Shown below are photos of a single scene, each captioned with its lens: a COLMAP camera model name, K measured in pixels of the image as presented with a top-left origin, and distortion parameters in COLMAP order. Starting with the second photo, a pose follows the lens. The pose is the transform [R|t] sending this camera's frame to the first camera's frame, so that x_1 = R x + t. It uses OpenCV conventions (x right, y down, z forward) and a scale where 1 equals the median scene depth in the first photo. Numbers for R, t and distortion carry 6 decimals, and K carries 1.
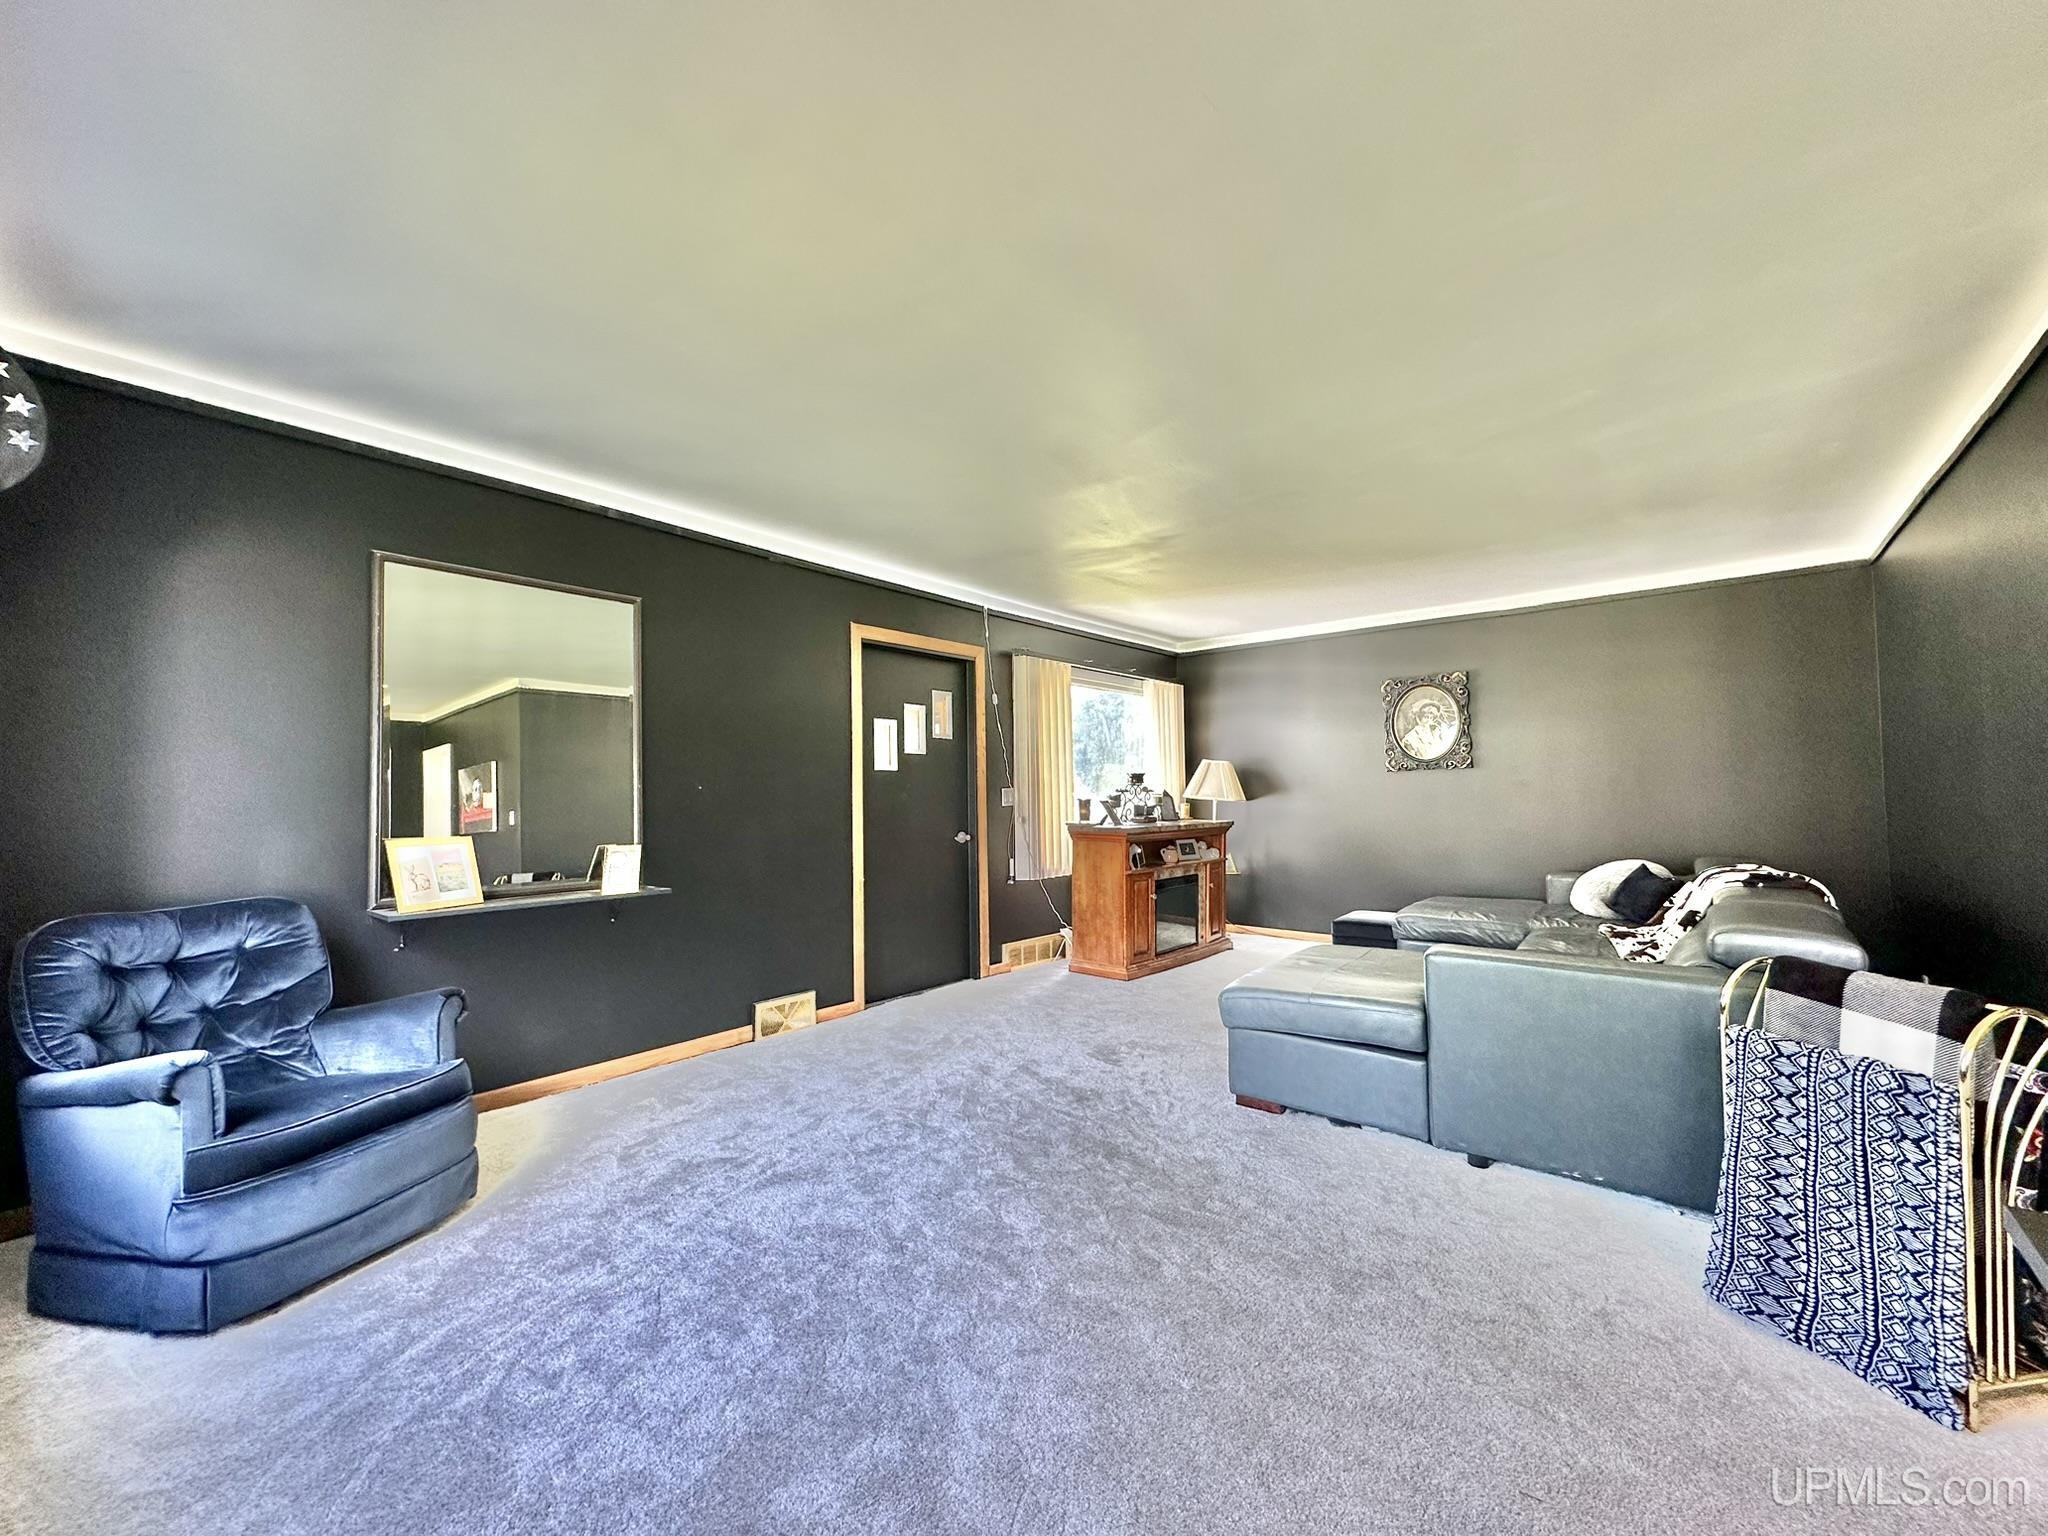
lens RADIAL K [[817.4, 0, 1024.0], [0, 817.4, 768.0], [0, 0, 1]] dist [0.000356, 0.000060]
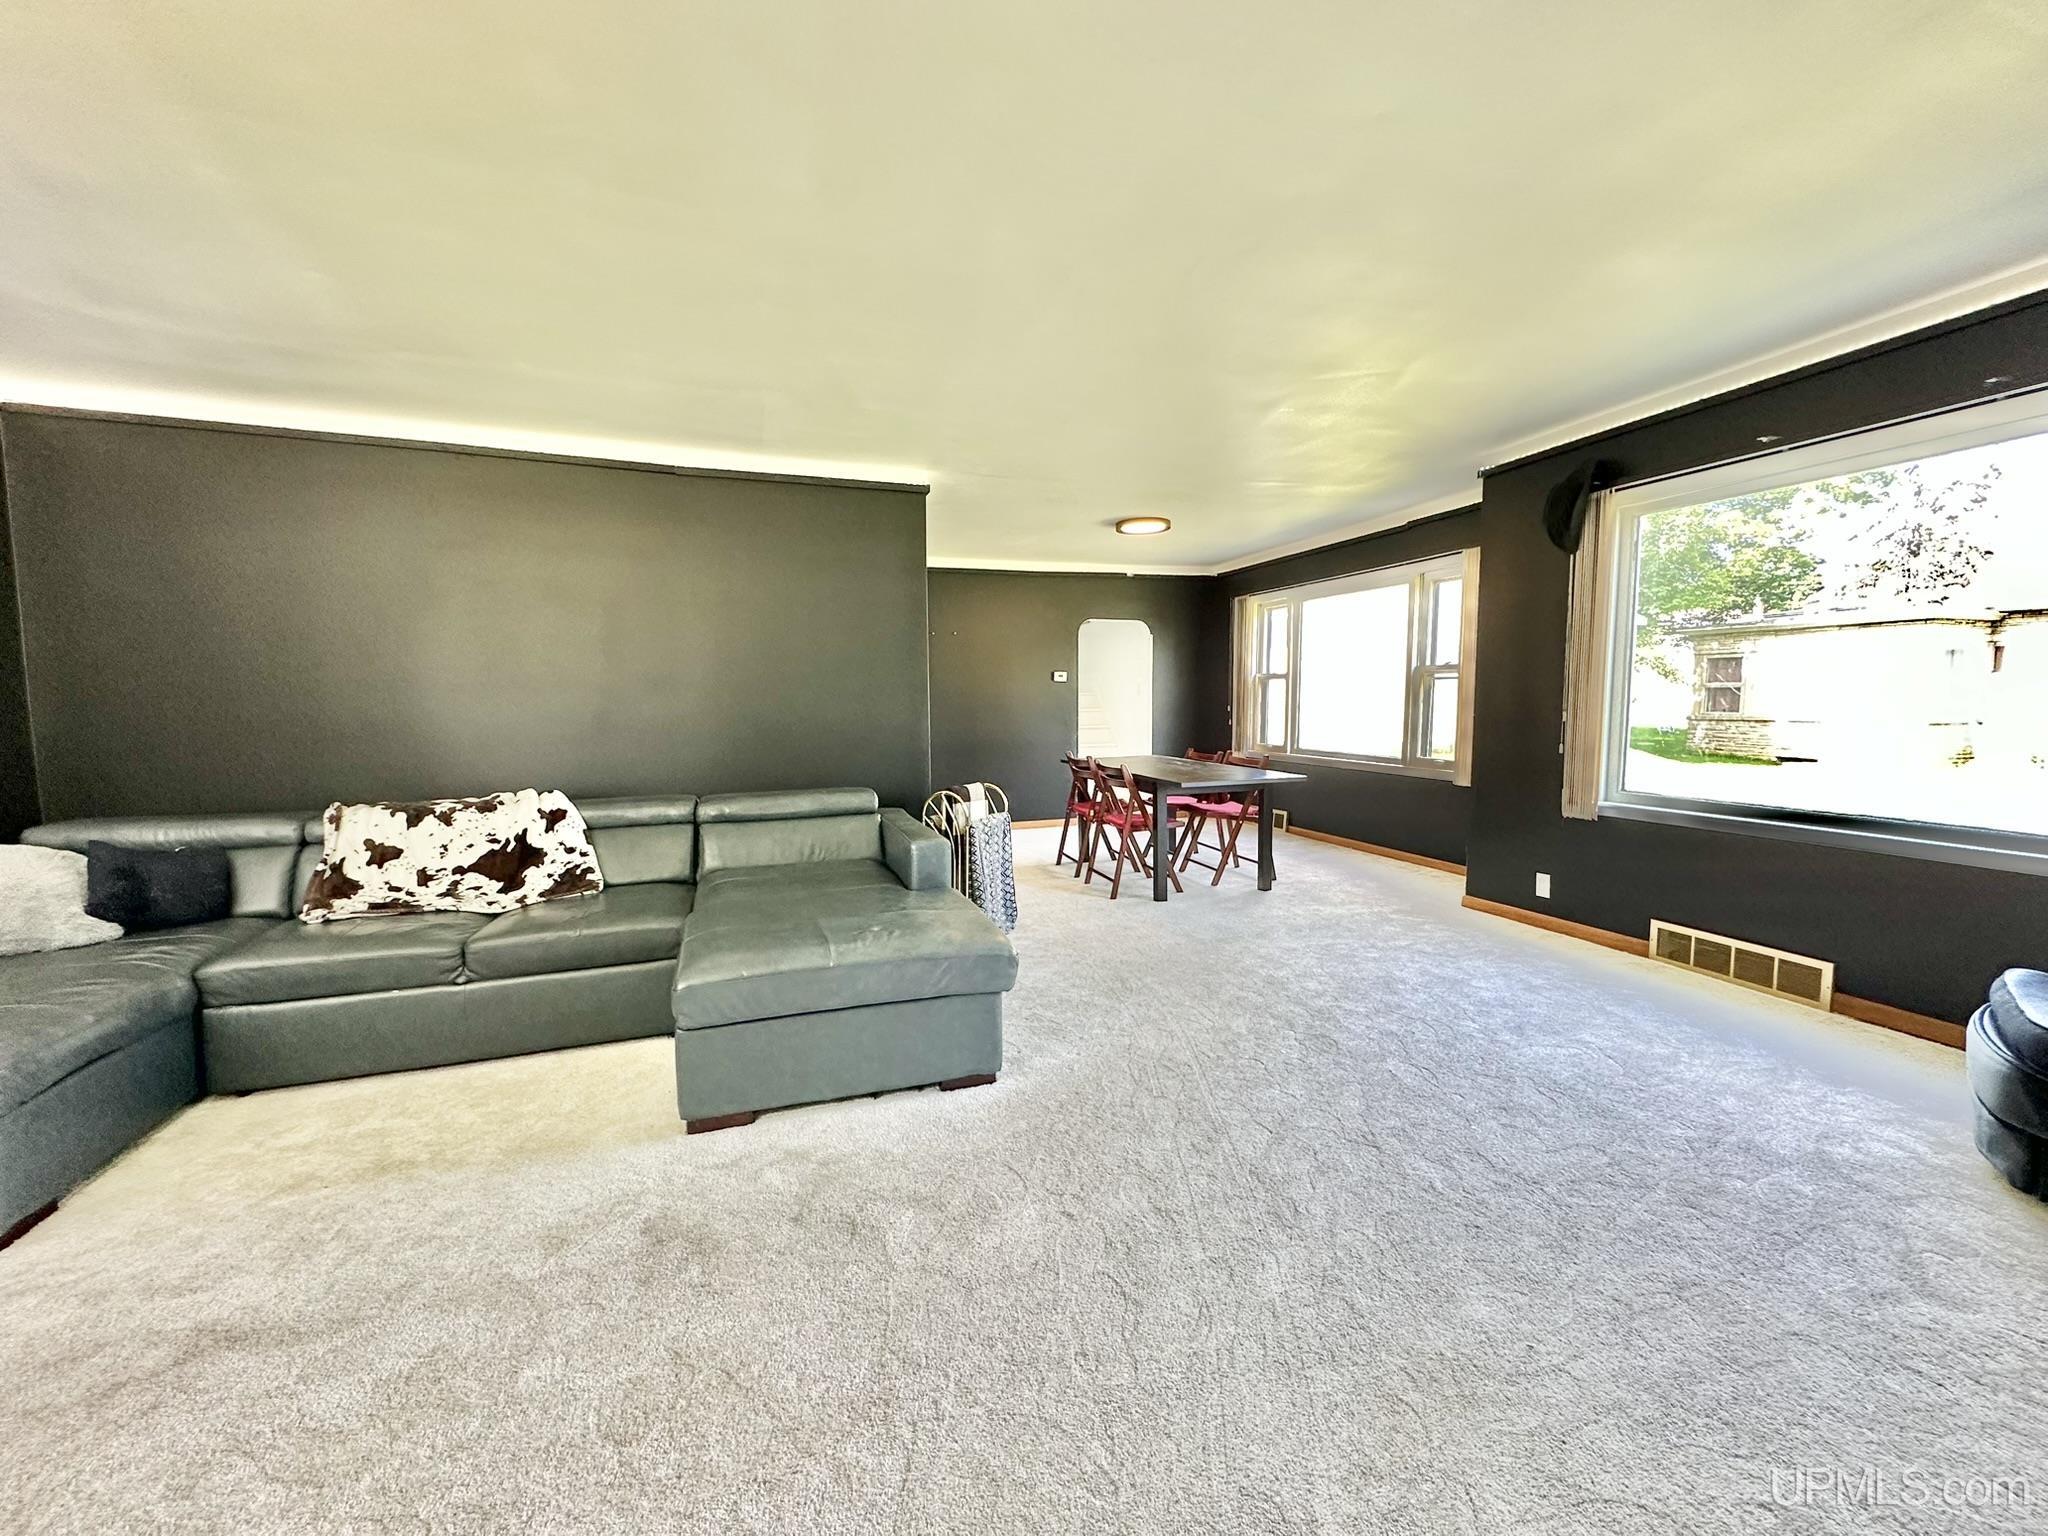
lens RADIAL K [[817.4, 0, 1024.0], [0, 817.4, 768.0], [0, 0, 1]] dist [0.000356, 0.000060]
pose [[-0.857375, -0.031118, 0.513751, -0.146627], [-0.005197, 0.998643, 0.051816, 0.034333], [-0.514666, 0.041756, -0.856373, 1.294973]]
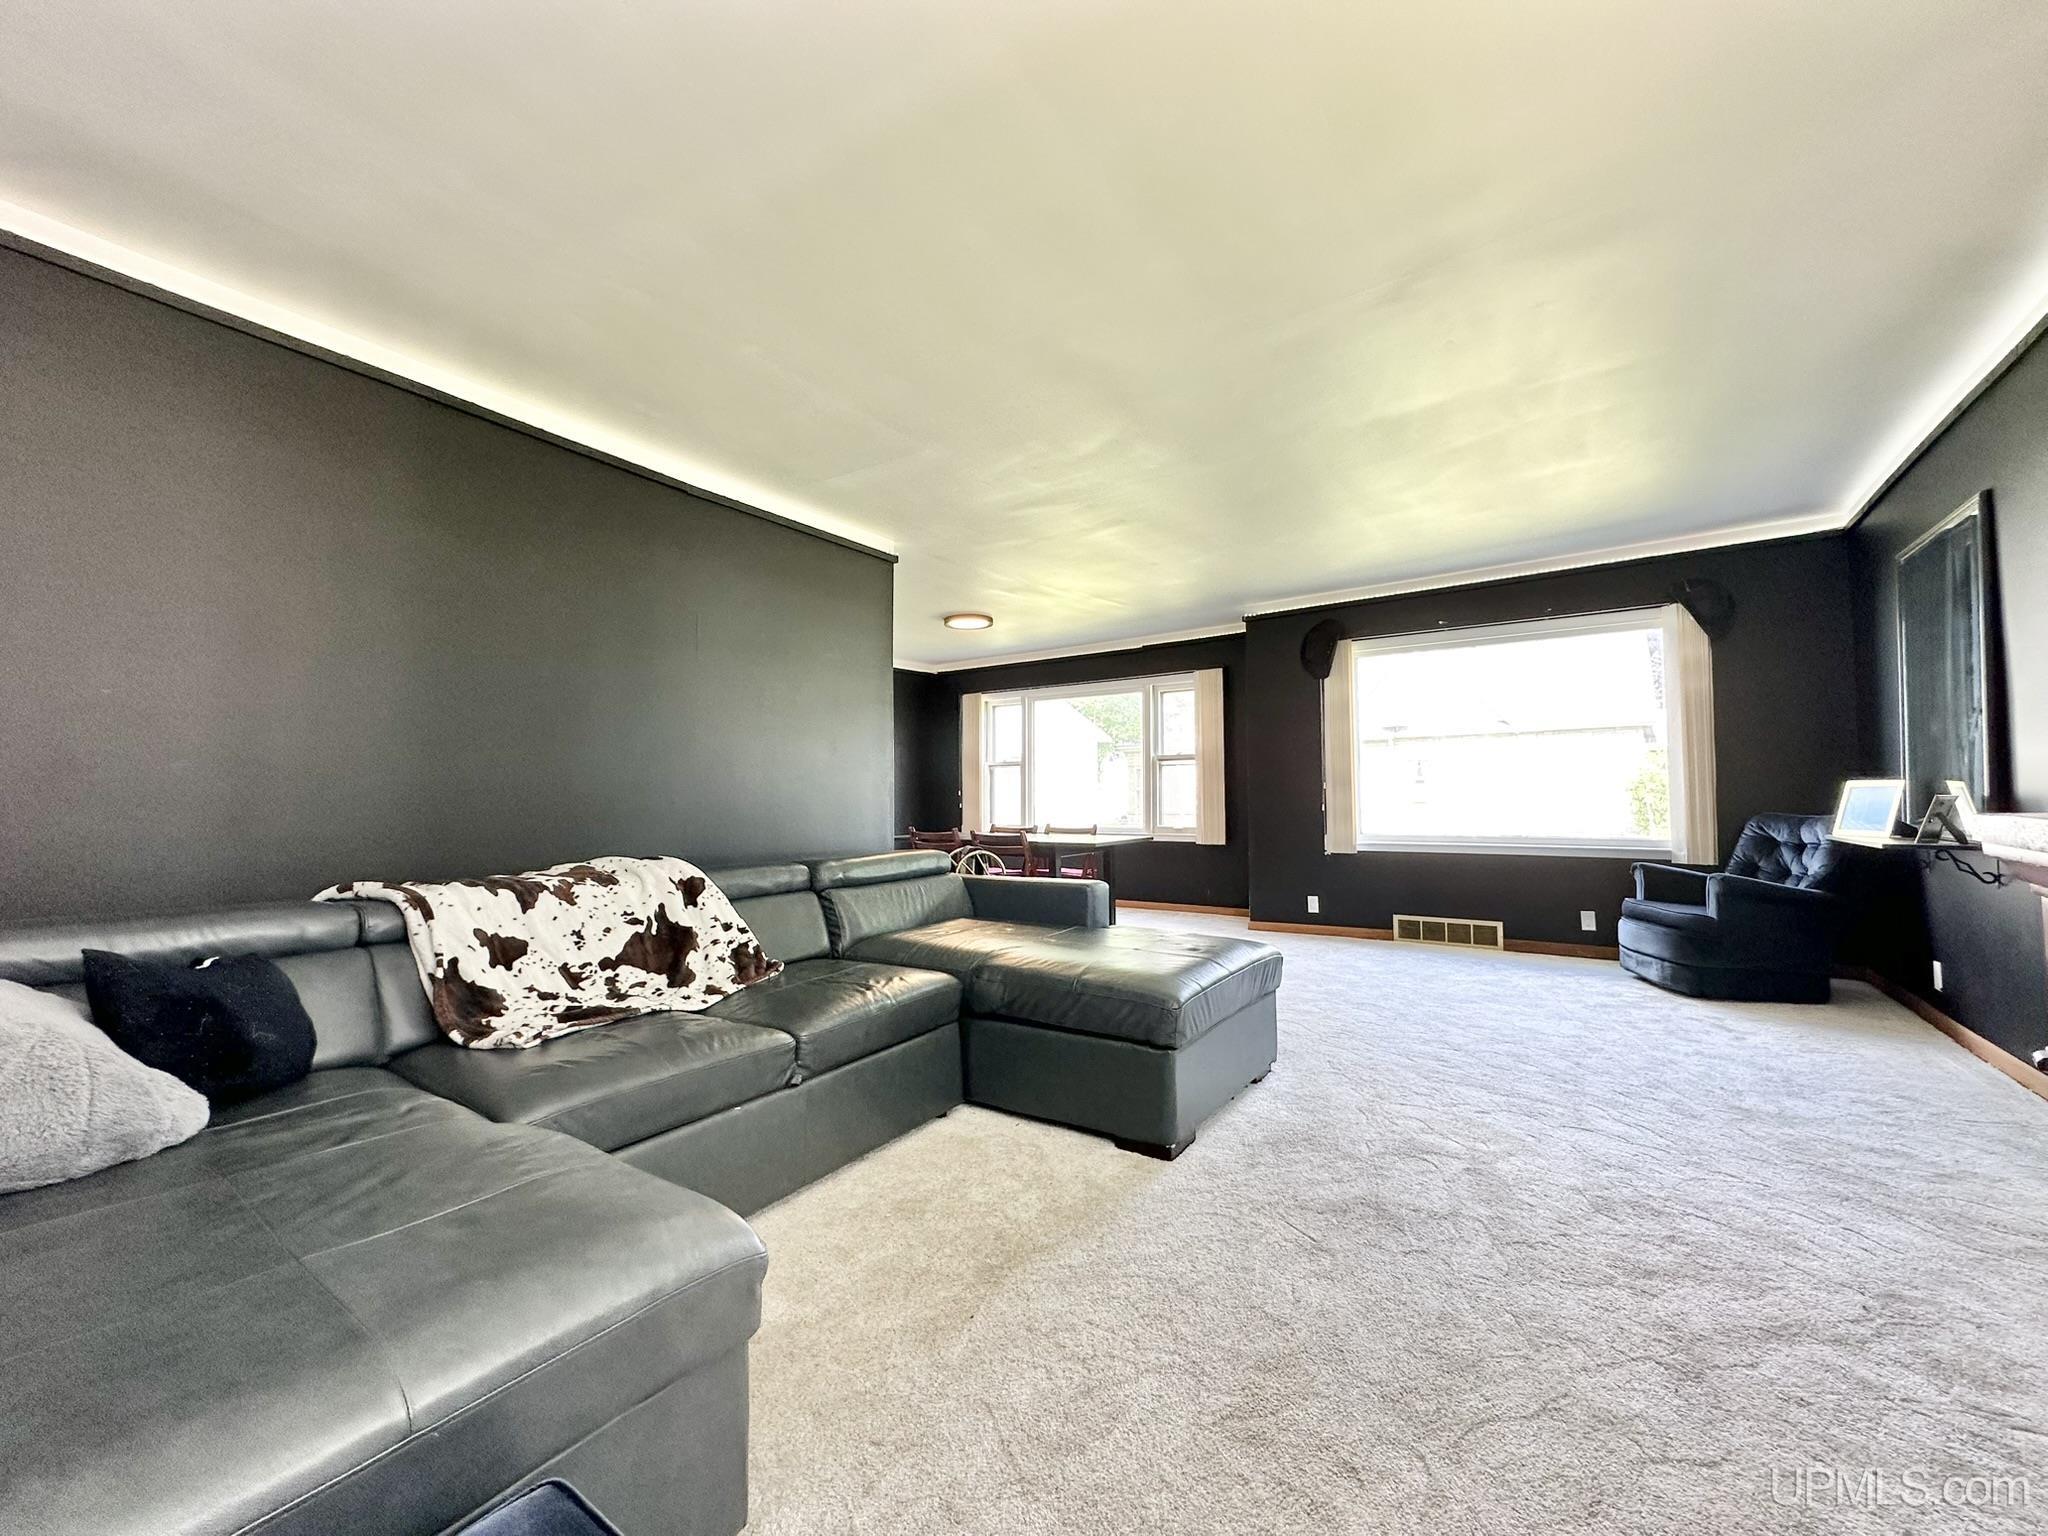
lens RADIAL K [[817.4, 0, 1024.0], [0, 817.4, 768.0], [0, 0, 1]] dist [0.000356, 0.000060]
pose [[-0.994590, 0.010997, -0.103297, 0.488740], [0.018826, 0.996997, -0.075123, 0.088620], [0.102160, -0.076661, -0.991810, 1.508723]]
